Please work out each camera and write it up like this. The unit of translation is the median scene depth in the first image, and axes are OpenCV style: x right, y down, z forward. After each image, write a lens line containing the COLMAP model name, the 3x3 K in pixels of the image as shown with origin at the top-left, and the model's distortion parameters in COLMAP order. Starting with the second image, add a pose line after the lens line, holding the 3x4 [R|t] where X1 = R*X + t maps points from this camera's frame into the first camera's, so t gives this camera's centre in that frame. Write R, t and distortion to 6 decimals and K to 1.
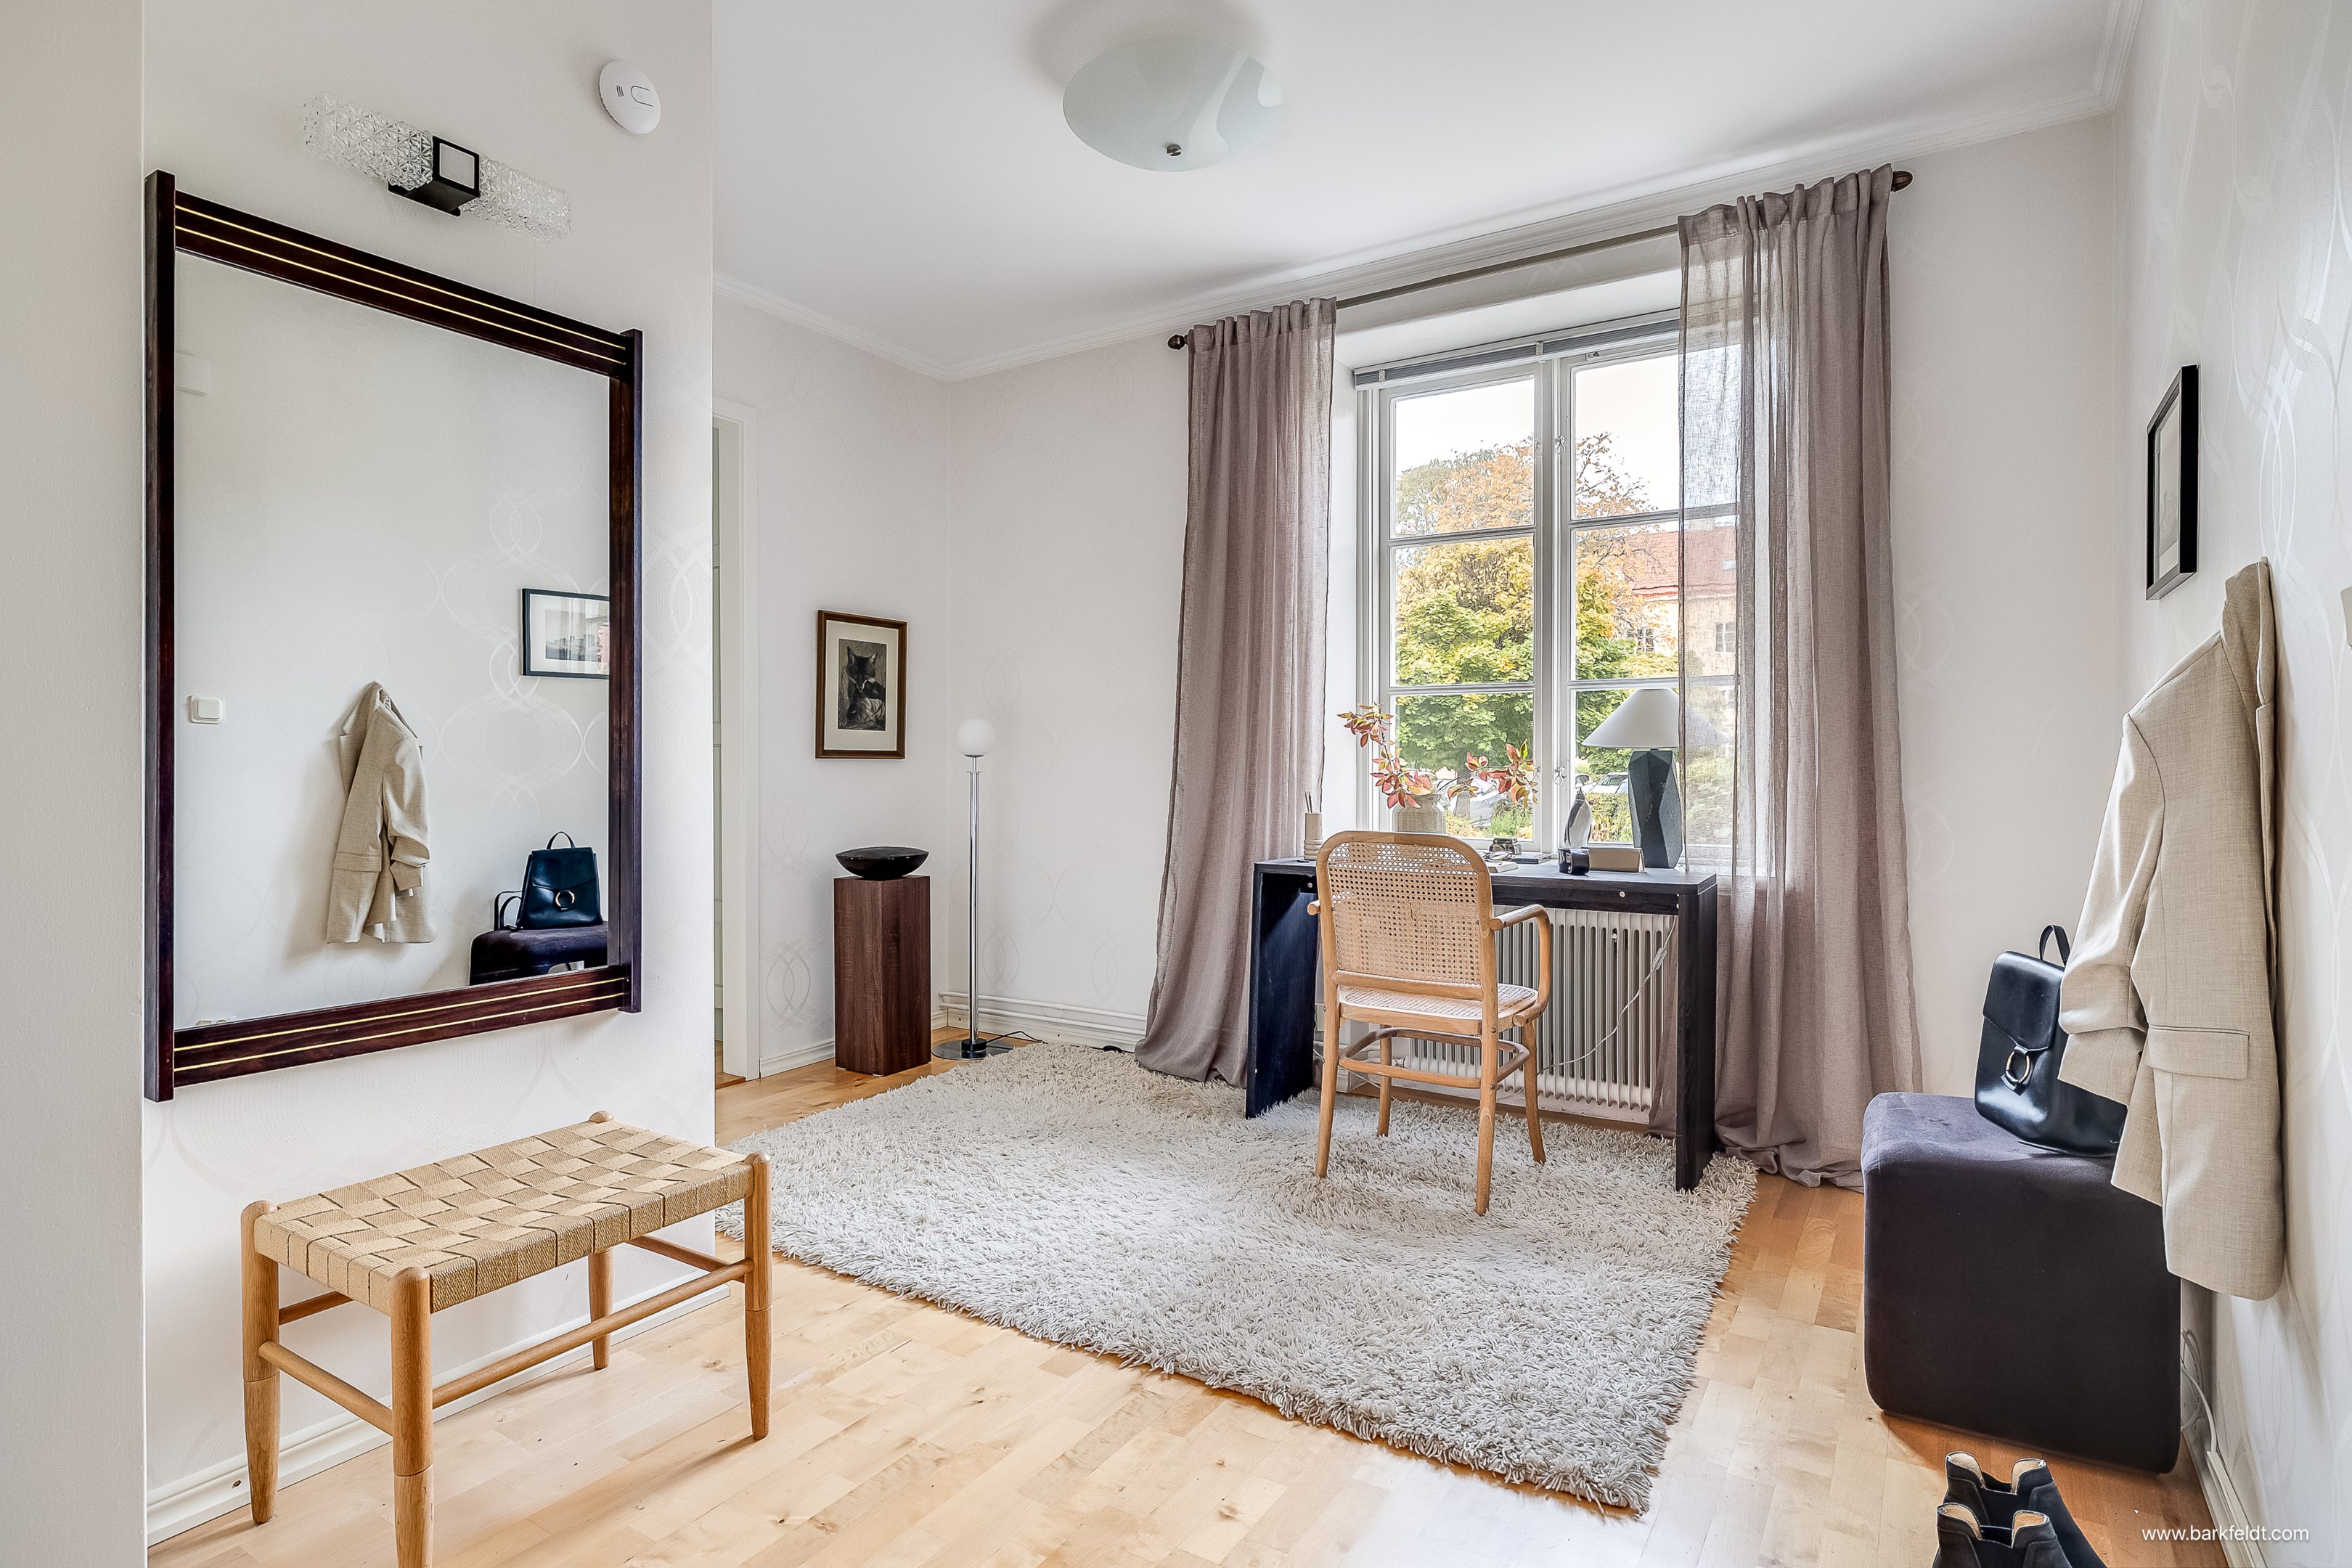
lens RADIAL K [[1195.2, 0, 1187.4], [0, 1195.2, 770.7], [0, 0, 1]] dist [-0.008570, -0.000849]
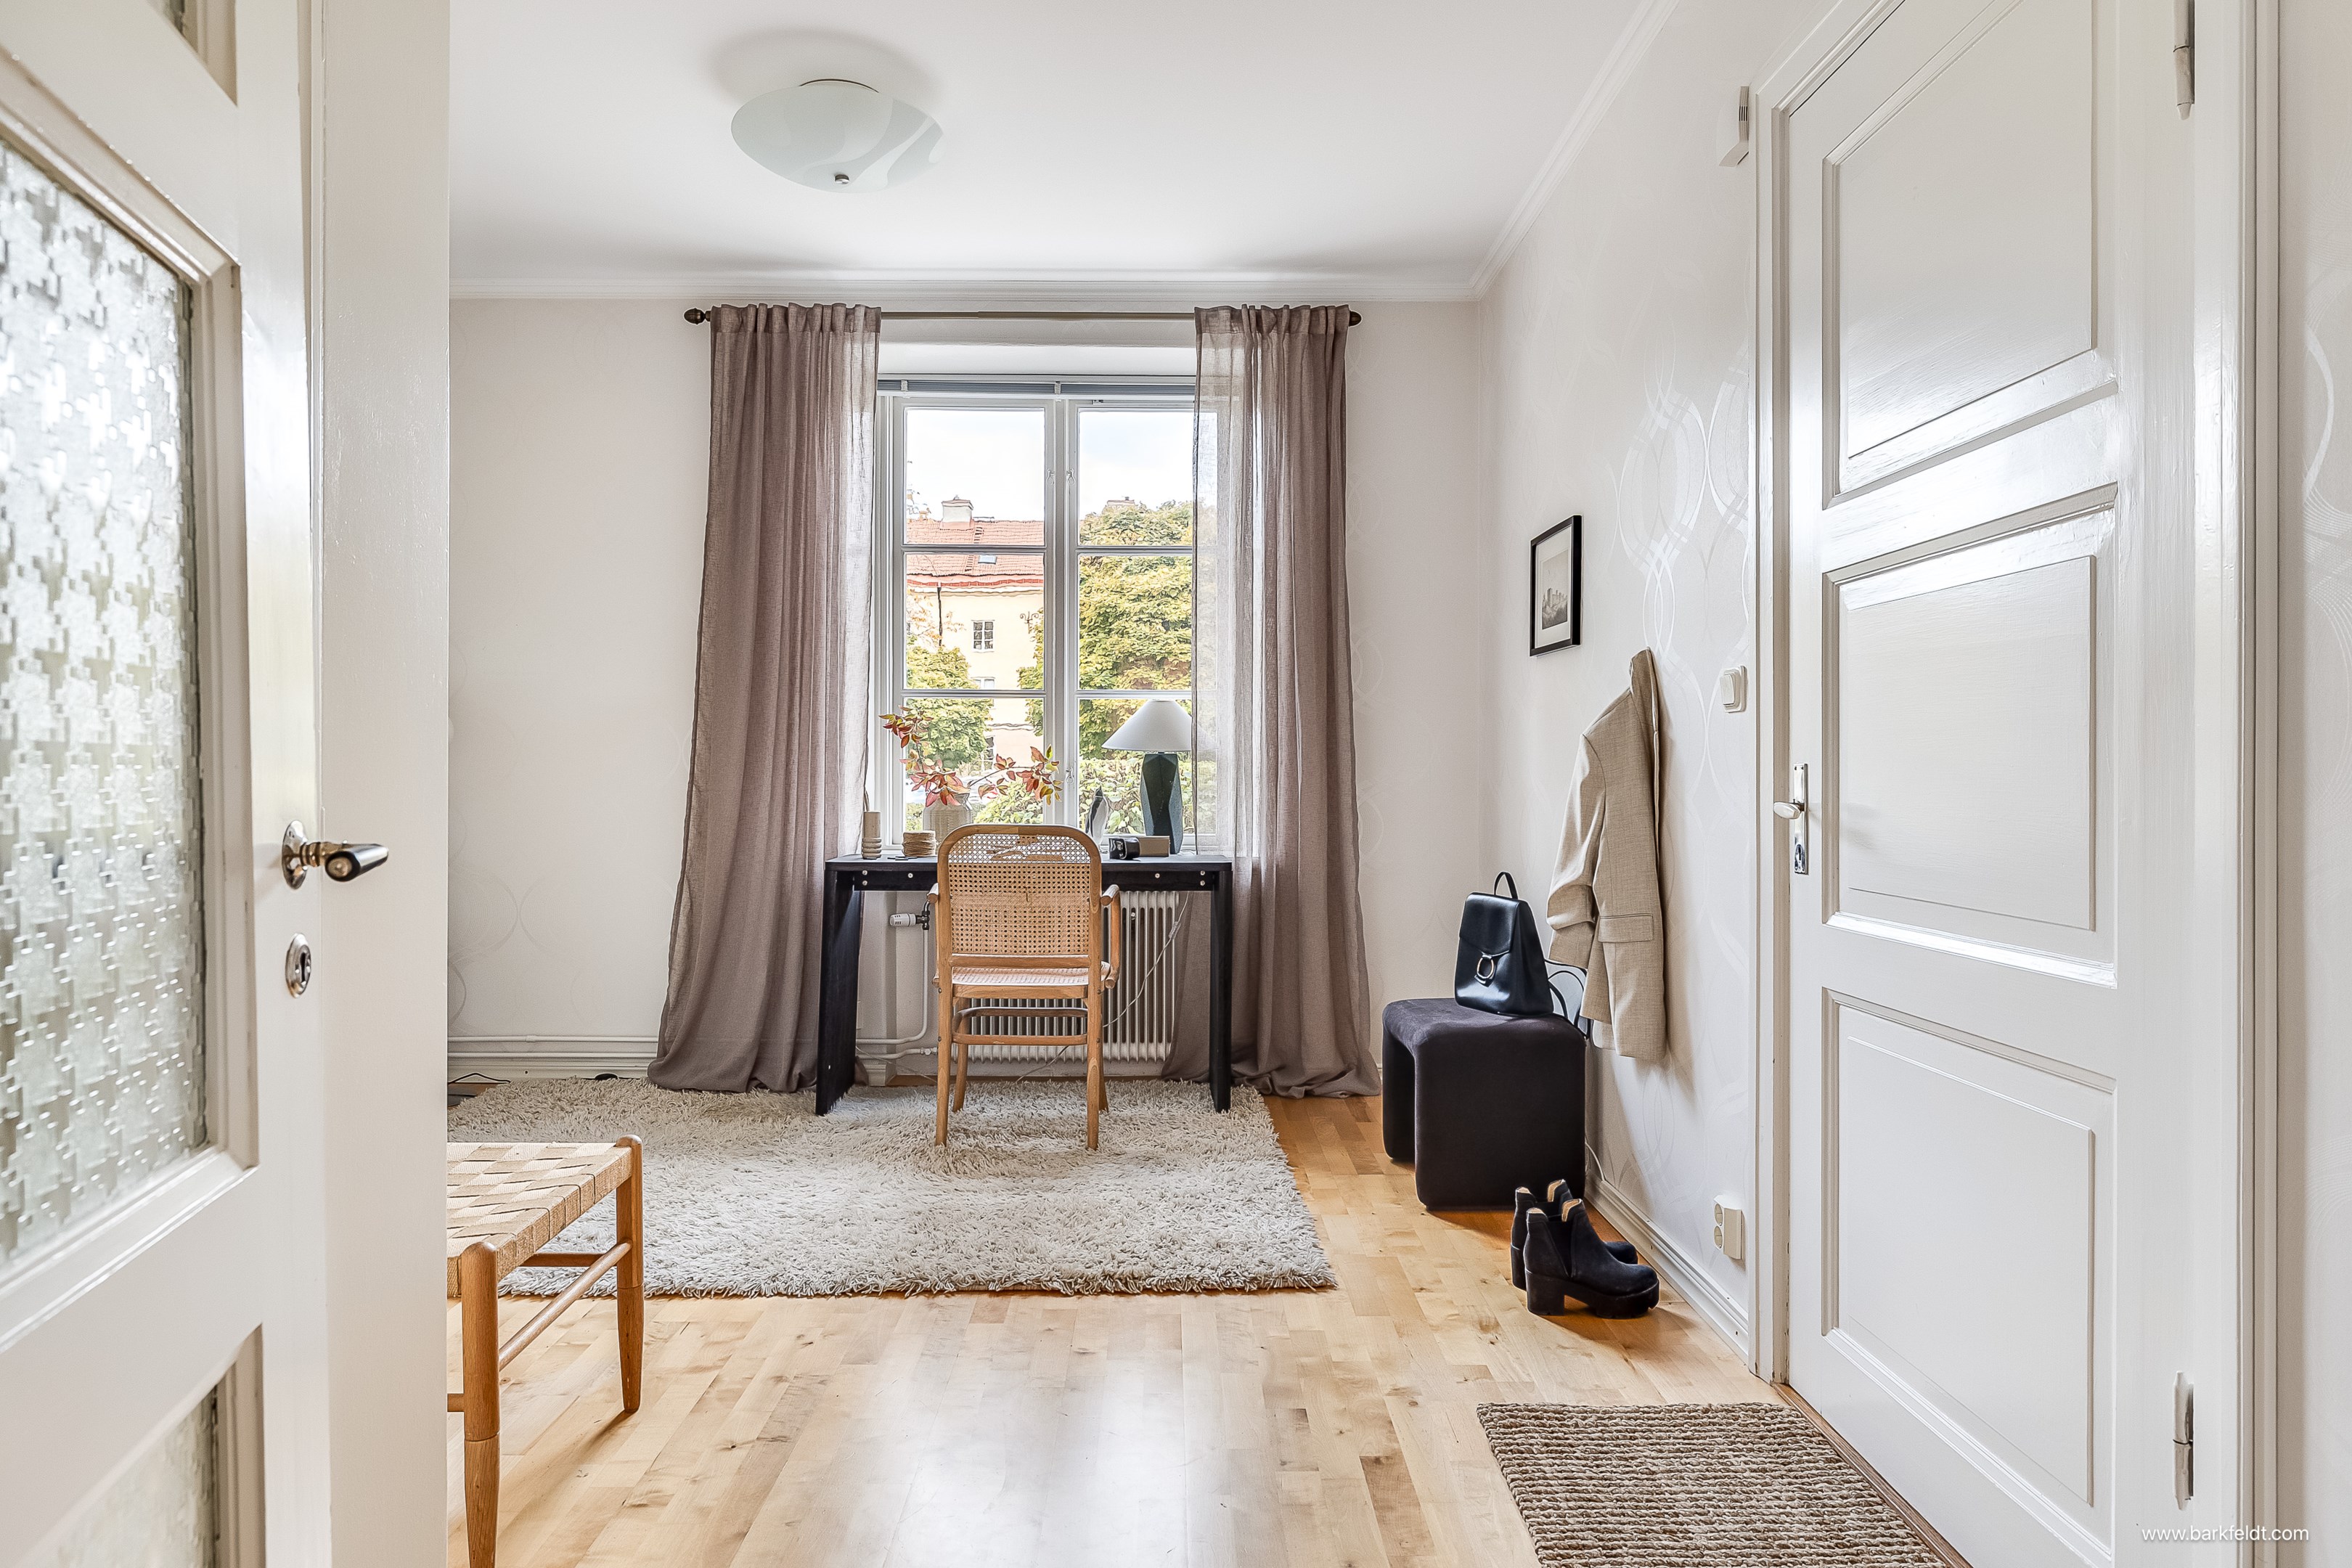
lens RADIAL K [[1384.4, 0, 1176.0], [0, 1384.4, 773.0], [0, 0, 1]] dist [-0.007617, -0.000543]
pose [[0.837964, 0.001535, 0.545723, -0.387449], [-0.000428, 0.999998, -0.002156, 0.005528], [-0.545725, 0.001573, 0.837963, -0.163236]]
